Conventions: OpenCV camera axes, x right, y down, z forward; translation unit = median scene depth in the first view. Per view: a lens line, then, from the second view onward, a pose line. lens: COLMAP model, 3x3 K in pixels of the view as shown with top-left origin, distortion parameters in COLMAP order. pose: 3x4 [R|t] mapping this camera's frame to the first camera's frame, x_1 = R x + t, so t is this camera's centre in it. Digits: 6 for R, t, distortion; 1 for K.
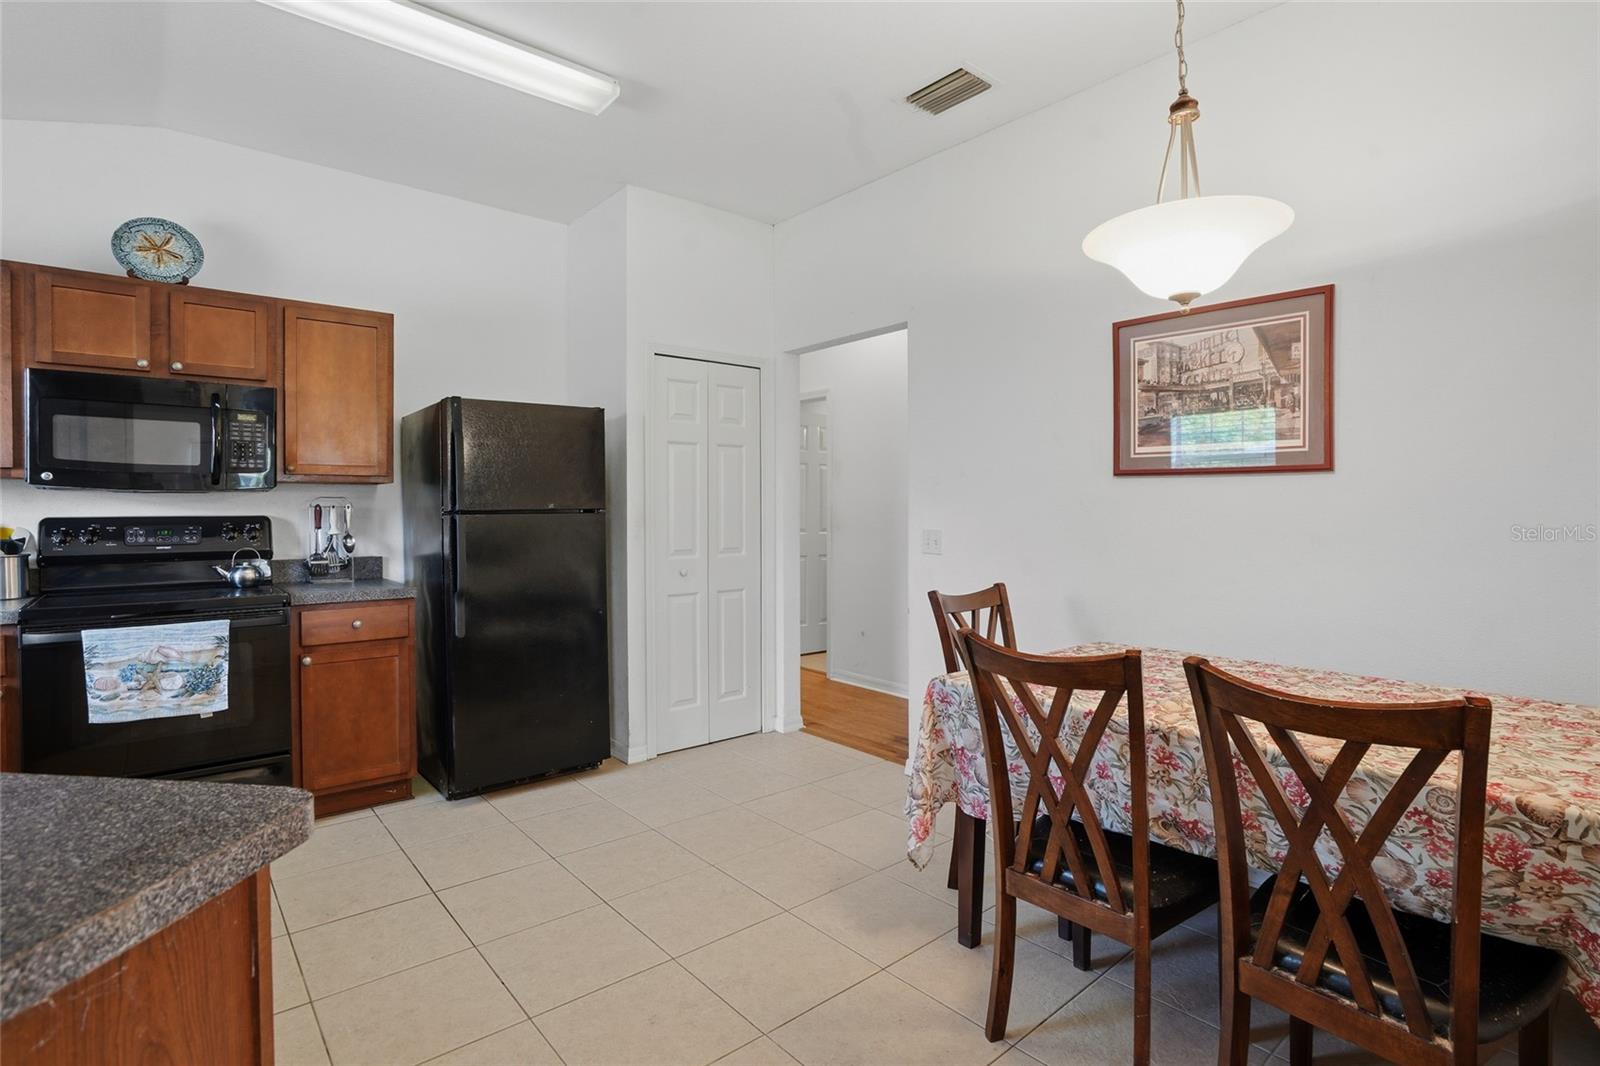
lens RADIAL K [[773.1, 0, 795.6], [0, 773.1, 517.5], [0, 0, 1]] dist [-0.047094, 0.013741]
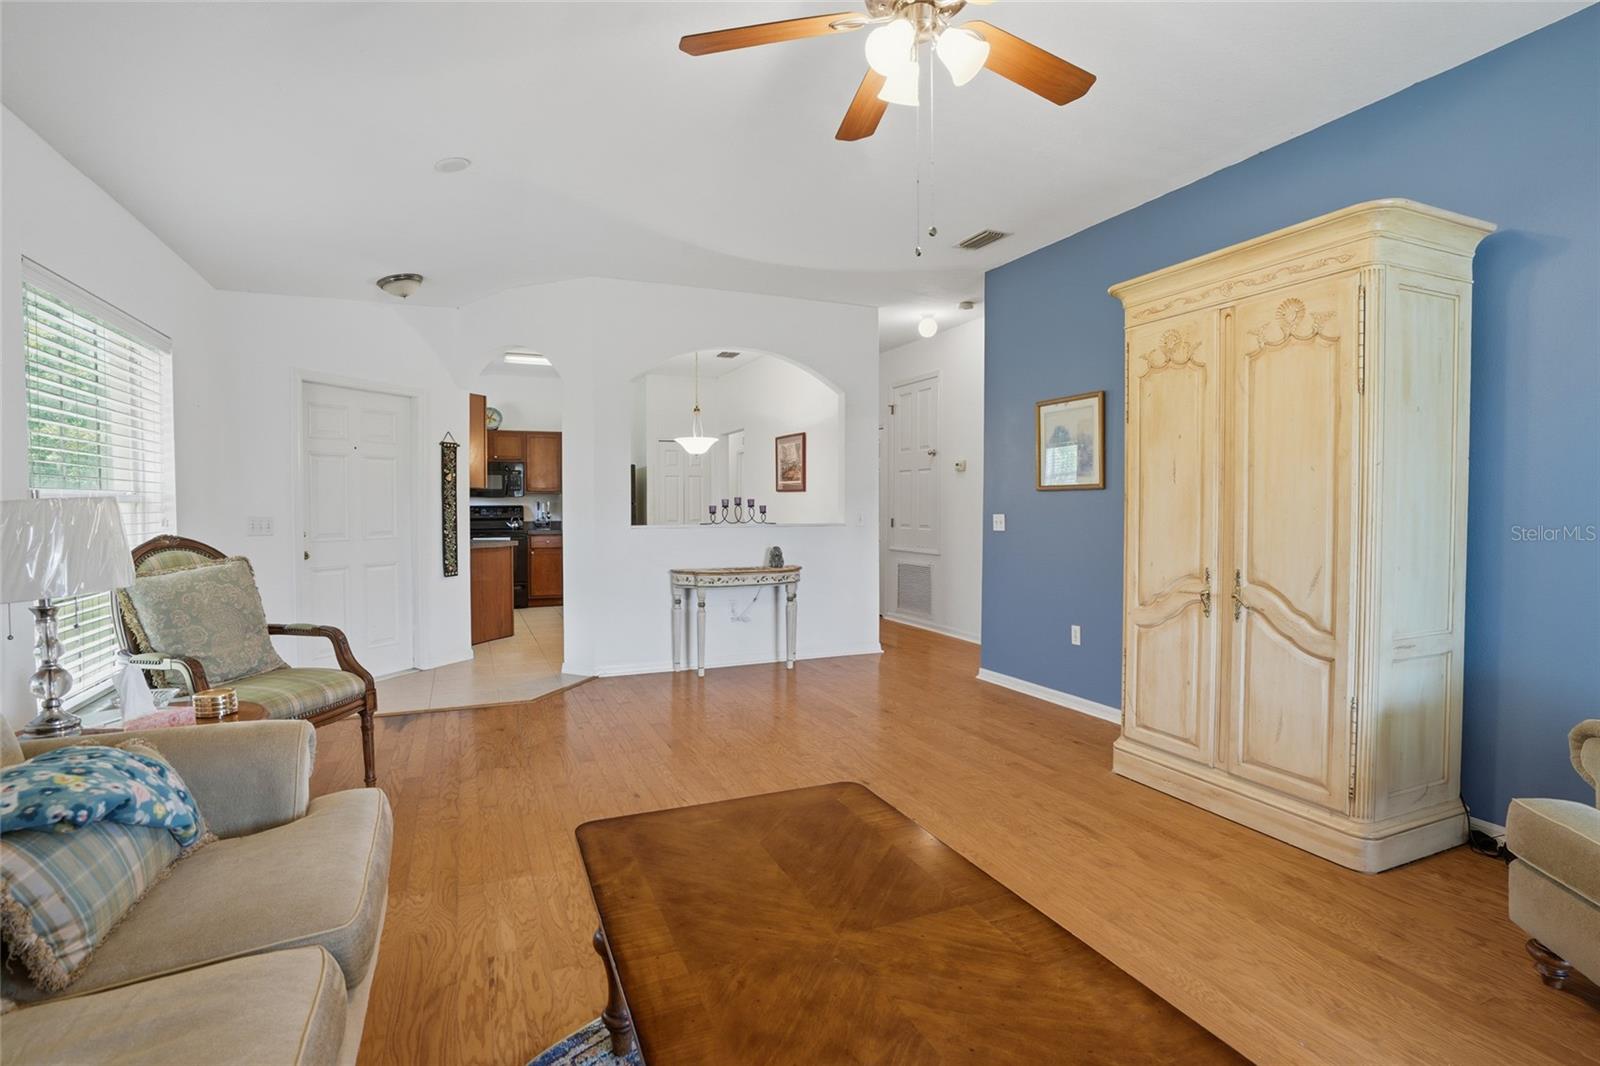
lens RADIAL K [[773.1, 0, 793.1], [0, 773.1, 530.5], [0, 0, 1]] dist [-0.047094, 0.013741]
pose [[0.957710, 0.010497, -0.287545, 1.162124], [-0.004086, 0.999730, 0.022889, 0.021735], [0.287708, -0.020746, 0.957494, -1.545476]]
